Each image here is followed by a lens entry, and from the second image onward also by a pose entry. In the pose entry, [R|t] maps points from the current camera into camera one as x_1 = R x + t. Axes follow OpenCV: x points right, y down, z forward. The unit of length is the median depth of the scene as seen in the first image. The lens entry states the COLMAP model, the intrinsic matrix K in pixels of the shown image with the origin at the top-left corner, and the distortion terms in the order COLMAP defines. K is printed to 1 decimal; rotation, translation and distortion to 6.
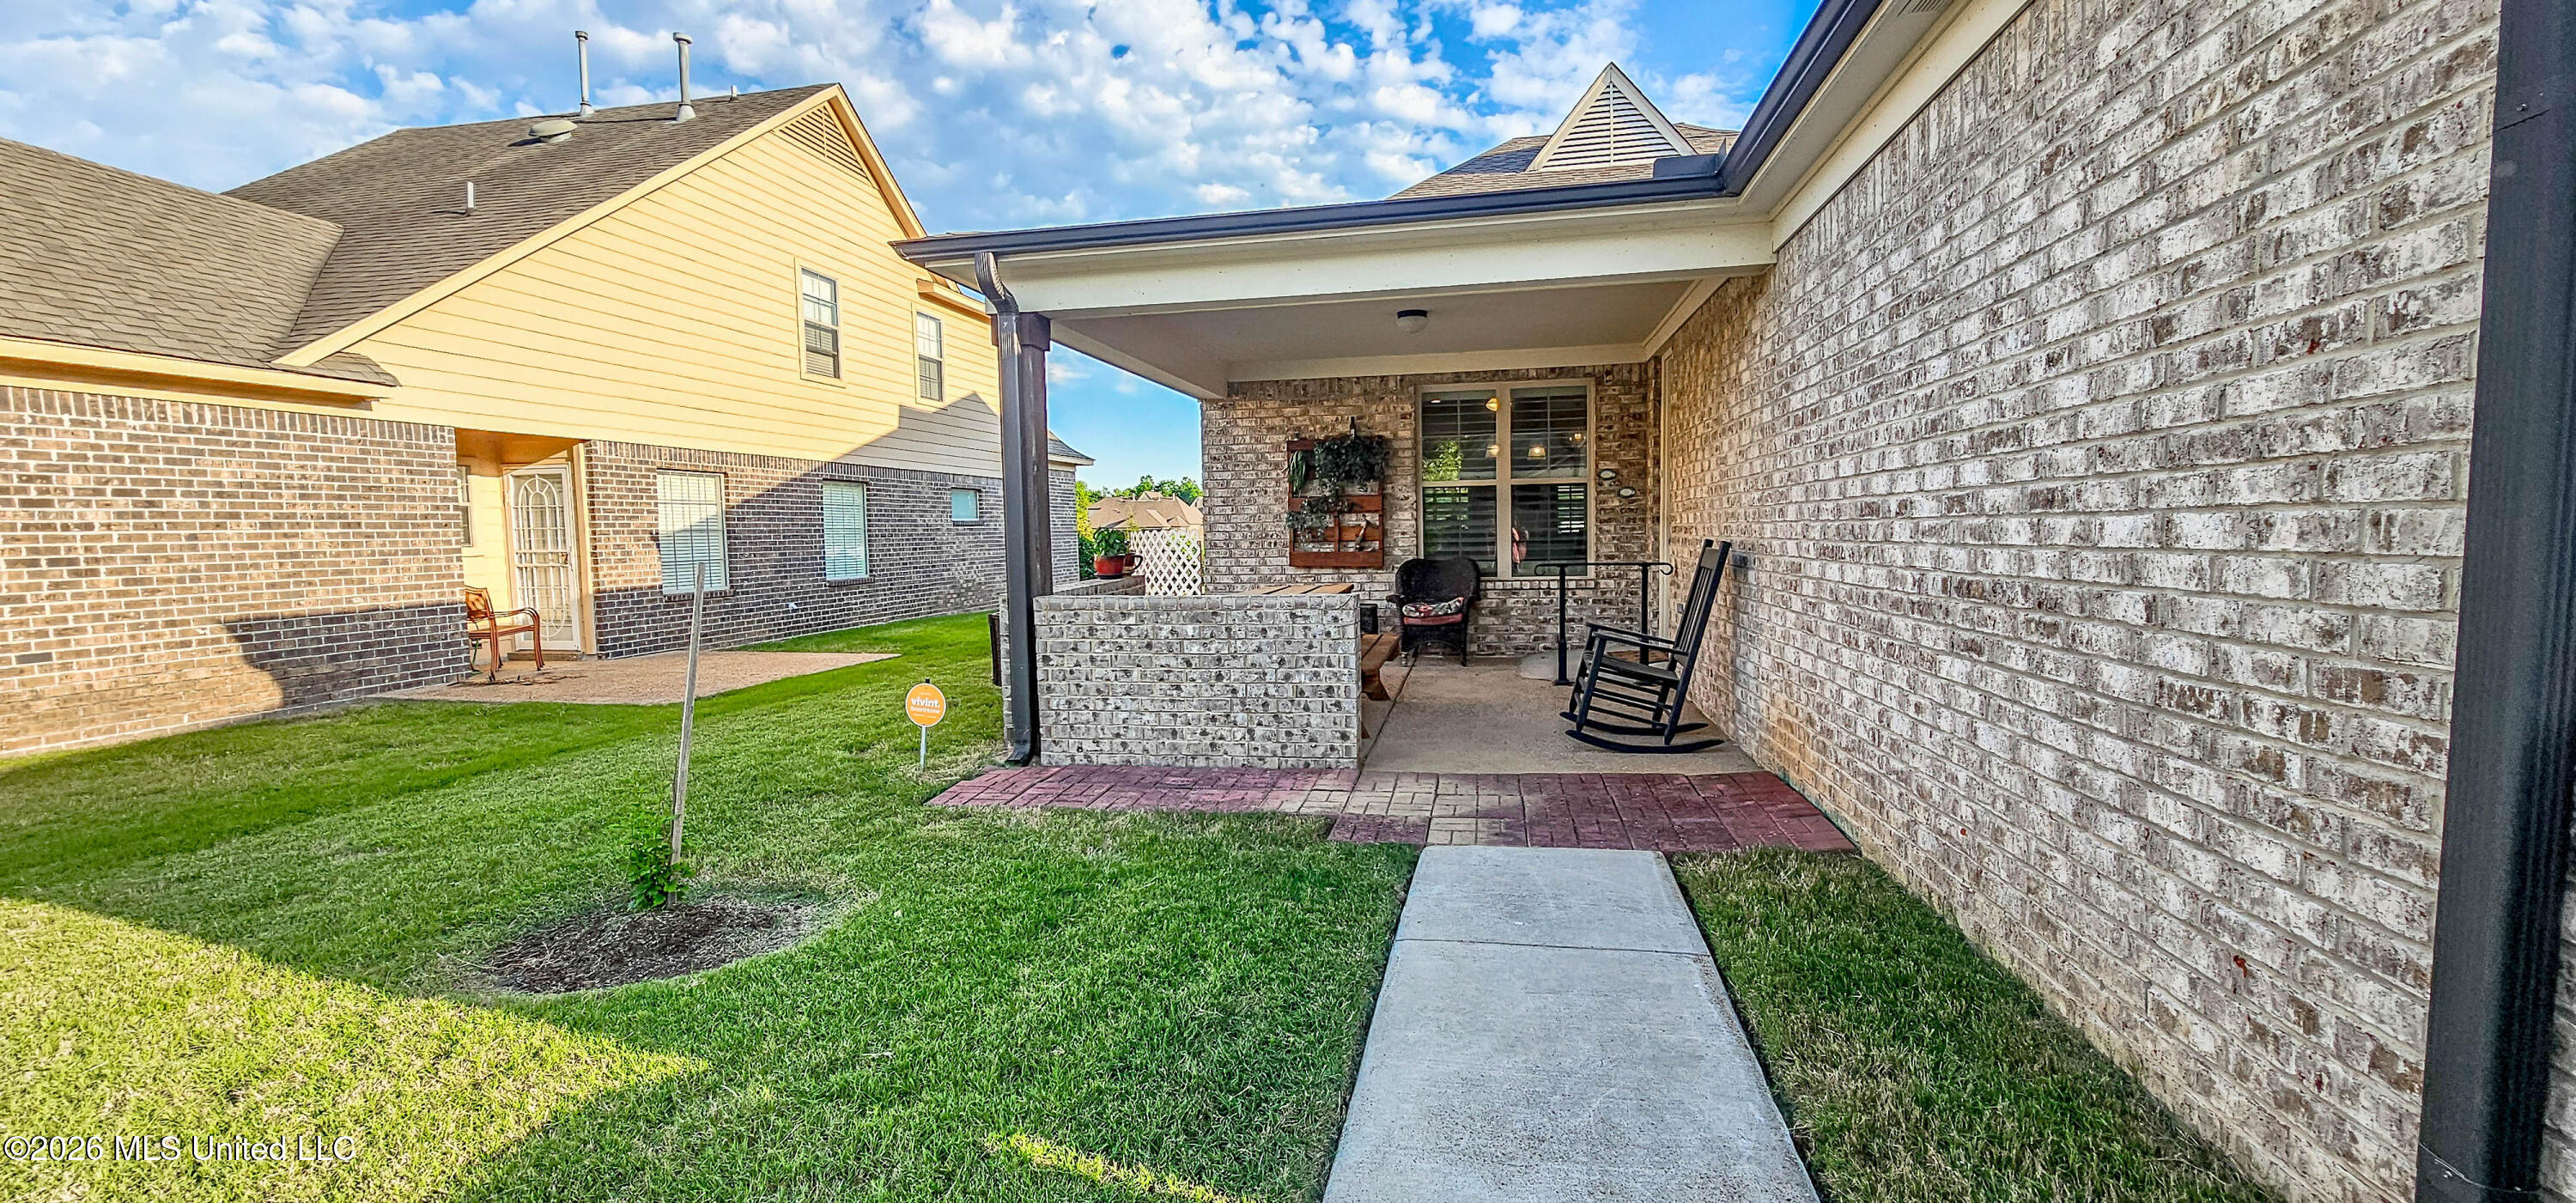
lens RADIAL K [[1060.4, 0, 1294.7], [0, 1060.4, 609.8], [0, 0, 1]] dist [0.001852, 0.000605]
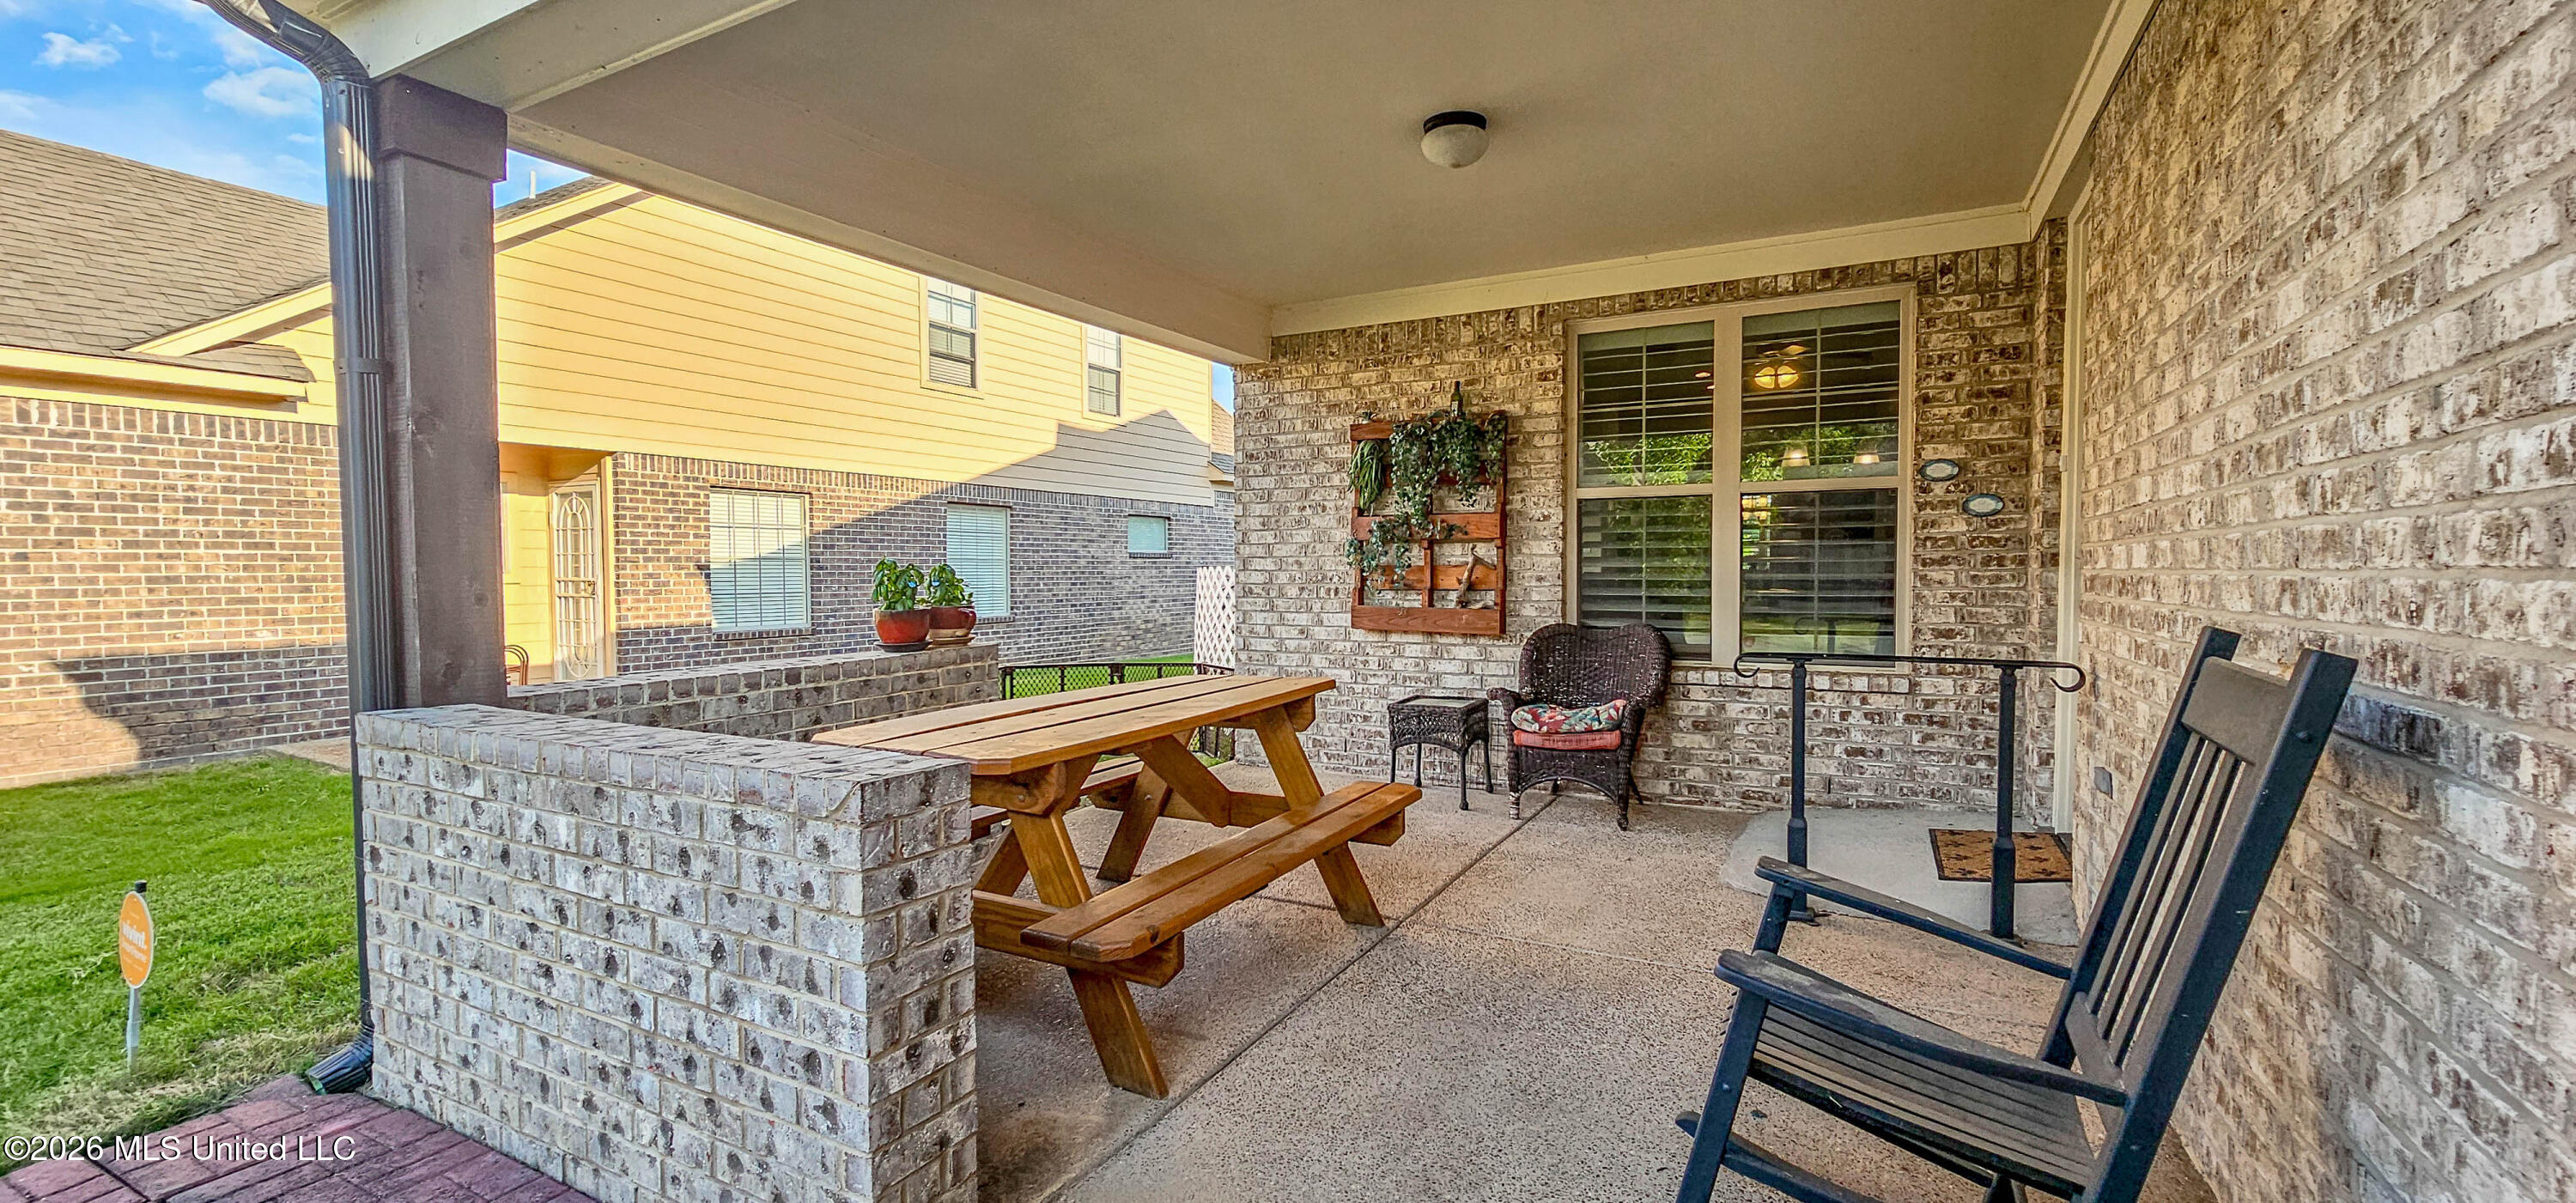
lens RADIAL K [[1060.4, 0, 1294.7], [0, 1060.4, 609.8], [0, 0, 1]] dist [0.001852, 0.000605]
pose [[0.951885, 0.028171, -0.305159, 0.162002], [-0.038658, 0.998850, -0.028376, -0.035835], [0.304008, 0.038808, 0.951879, 0.437845]]
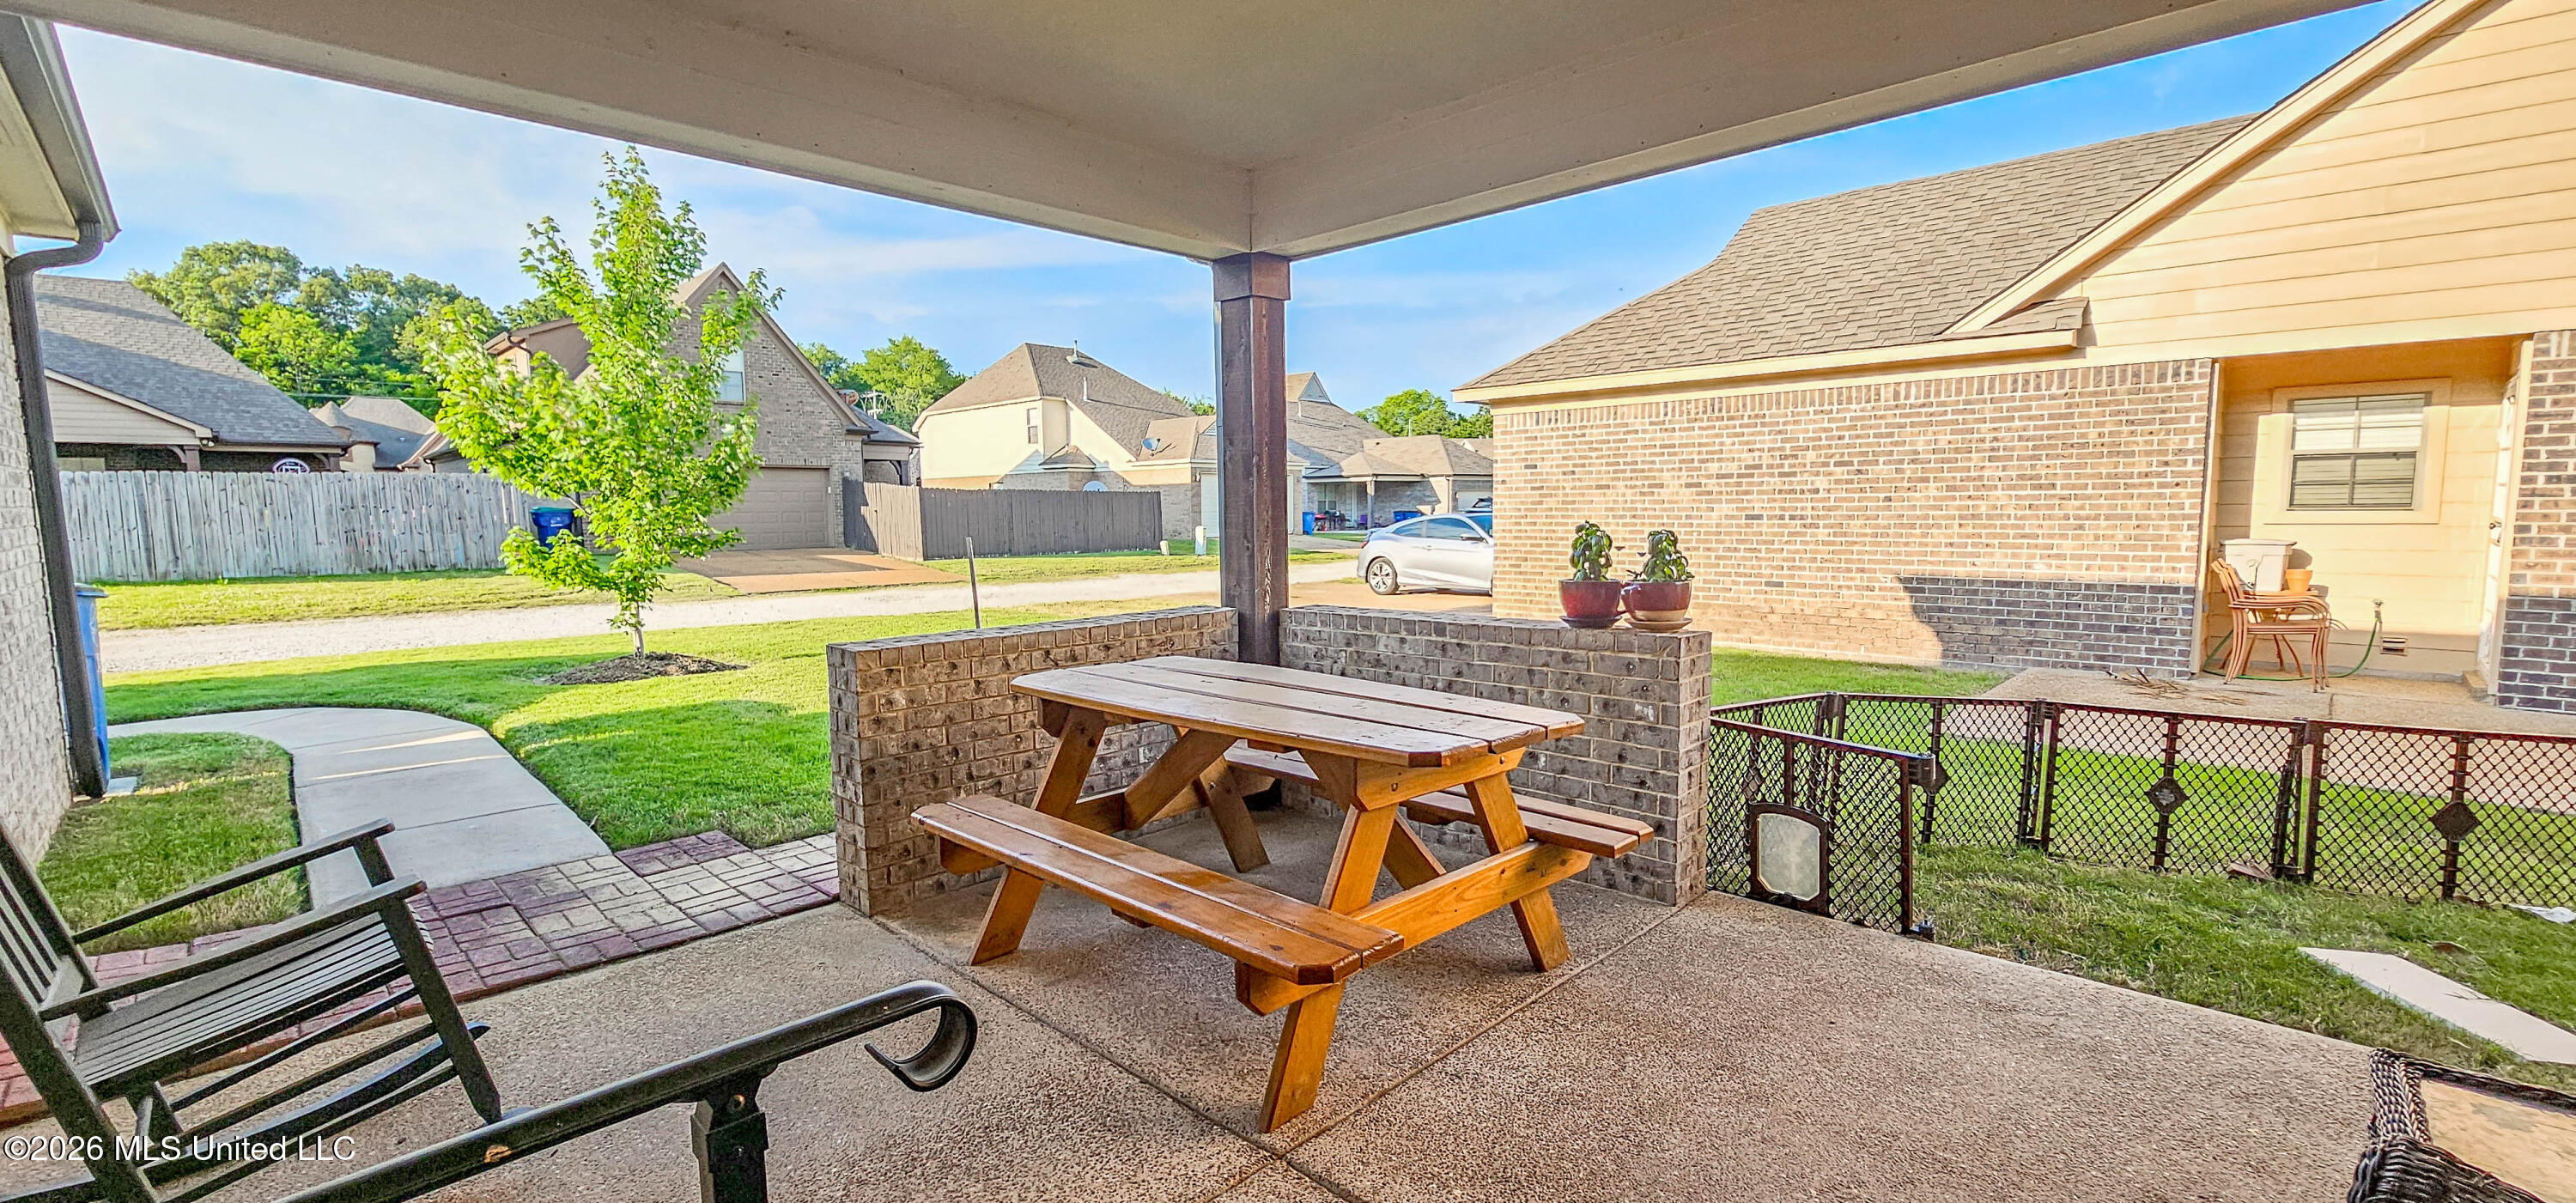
lens RADIAL K [[1056.3, 0, 1289.8], [0, 1056.3, 611.0], [0, 0, 1]] dist [-0.002208, -0.000068]
pose [[-0.554546, 0.110613, -0.824769, 0.264890], [-0.042086, 0.986130, 0.160551, -0.091974], [0.831088, 0.123744, -0.542199, 0.954035]]
